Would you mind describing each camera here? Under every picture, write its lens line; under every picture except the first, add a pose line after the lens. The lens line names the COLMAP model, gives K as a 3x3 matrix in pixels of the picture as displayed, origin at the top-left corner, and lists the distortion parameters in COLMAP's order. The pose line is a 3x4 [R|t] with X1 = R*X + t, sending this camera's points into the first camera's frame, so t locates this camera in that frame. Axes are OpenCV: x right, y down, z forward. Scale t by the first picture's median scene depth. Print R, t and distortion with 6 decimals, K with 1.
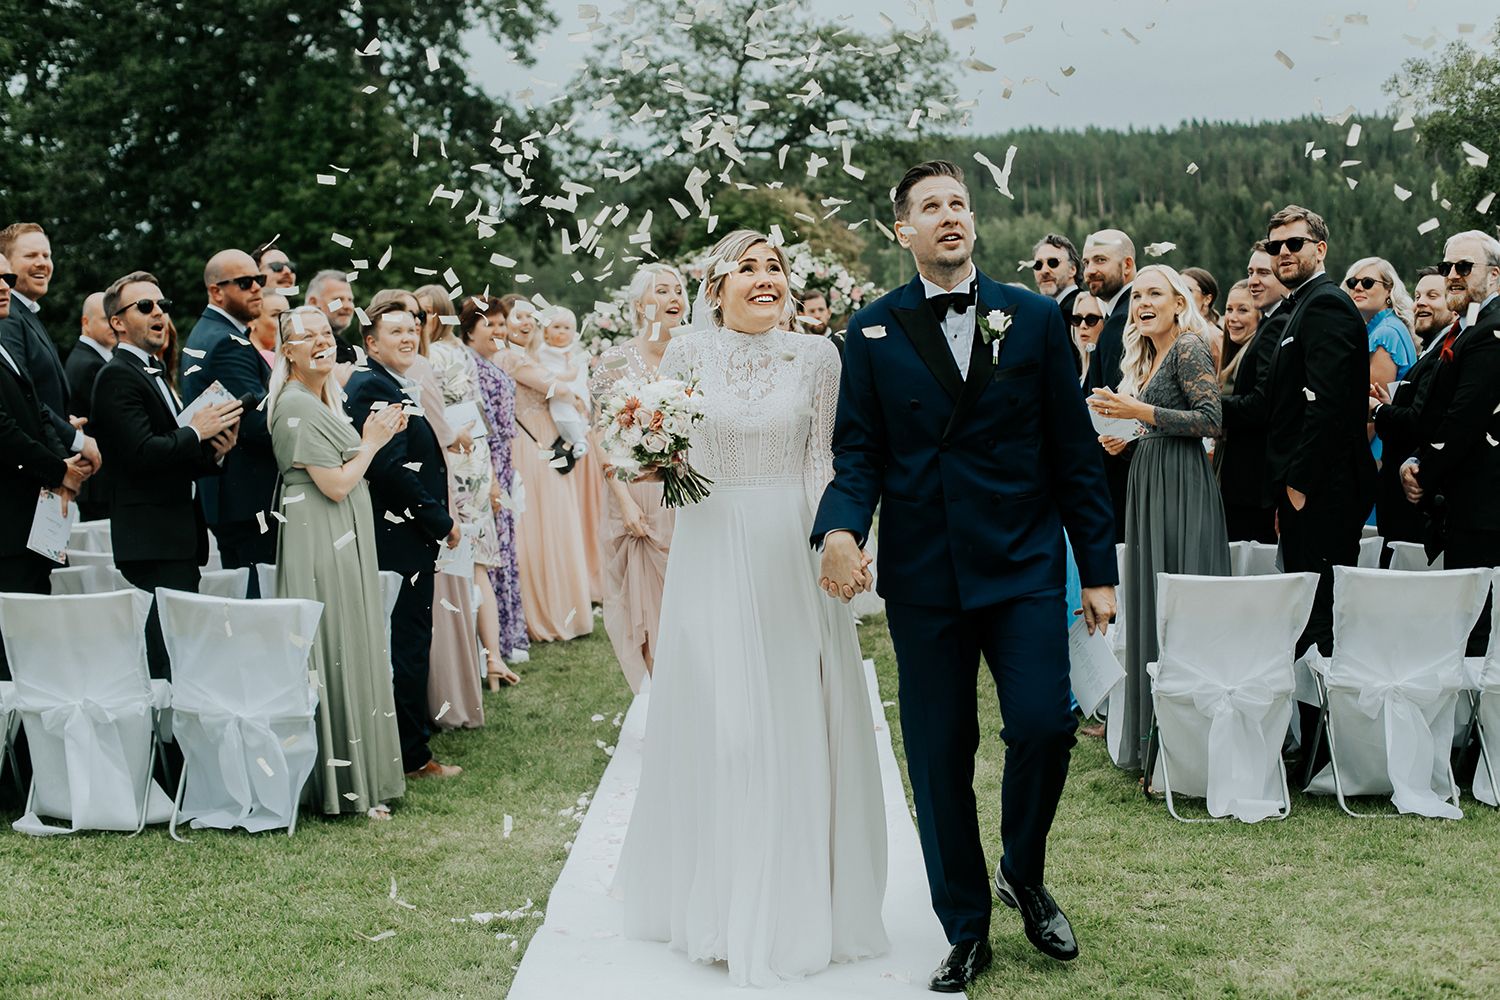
lens RADIAL K [[2240.6, 0, 750.0], [0, 2240.6, 500.0], [0, 0, 1]] dist [-0.115936, 0.047463]
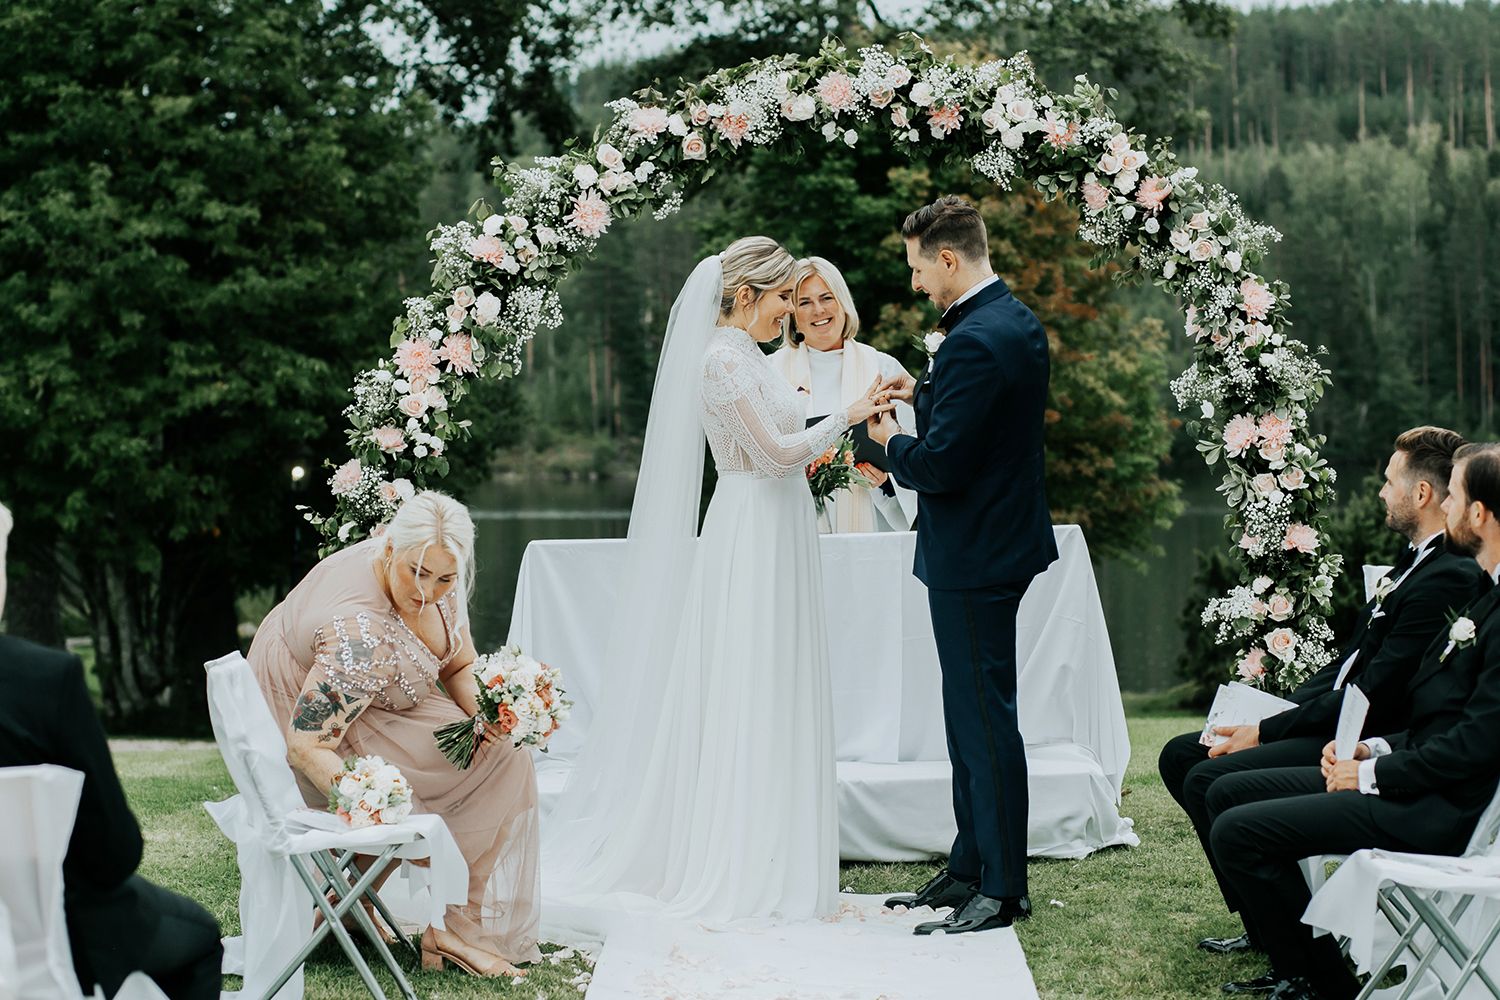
lens RADIAL K [[3805.7, 0, 750.0], [0, 3805.7, 500.0], [0, 0, 1]] dist [-0.087452, -0.733778]
pose [[0.998881, 0.032387, -0.034474, 0.001140], [-0.033343, 0.999065, -0.027518, -0.006663], [0.033551, 0.028637, 0.999027, 0.116664]]
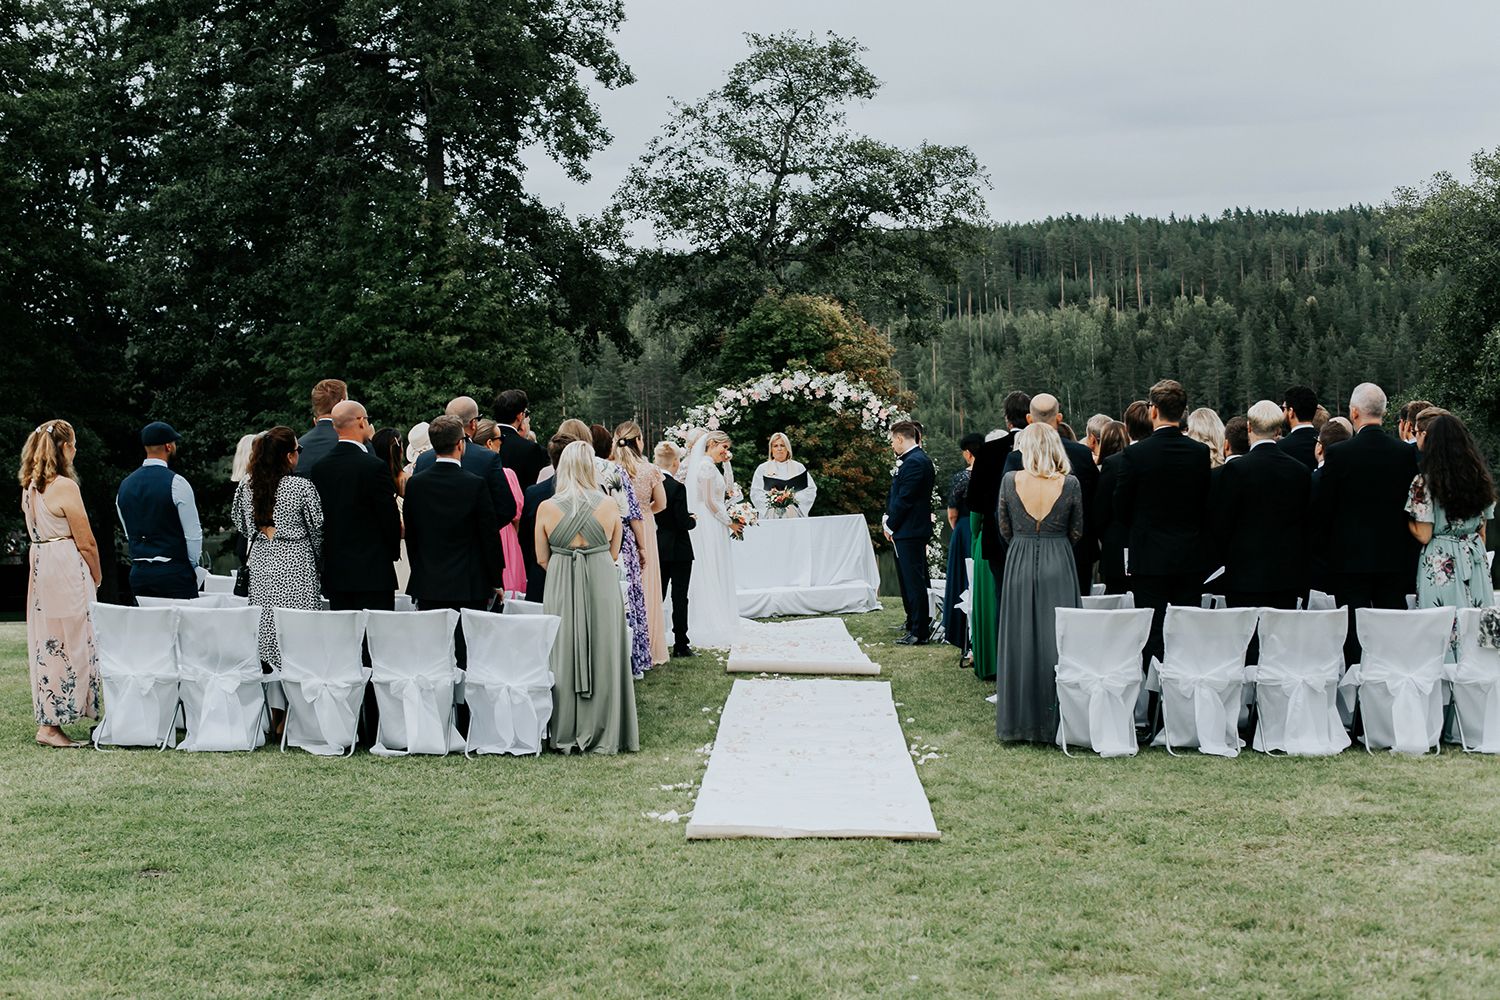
lens RADIAL K [[2303.9, 0, 750.0], [0, 2303.9, 500.0], [0, 0, 1]] dist [-0.113215, 0.057681]
pose [[0.999848, 0.012987, -0.011658, -0.003700], [-0.013459, 0.999054, -0.041359, 0.003353], [0.011109, 0.041510, 0.999076, -0.093166]]
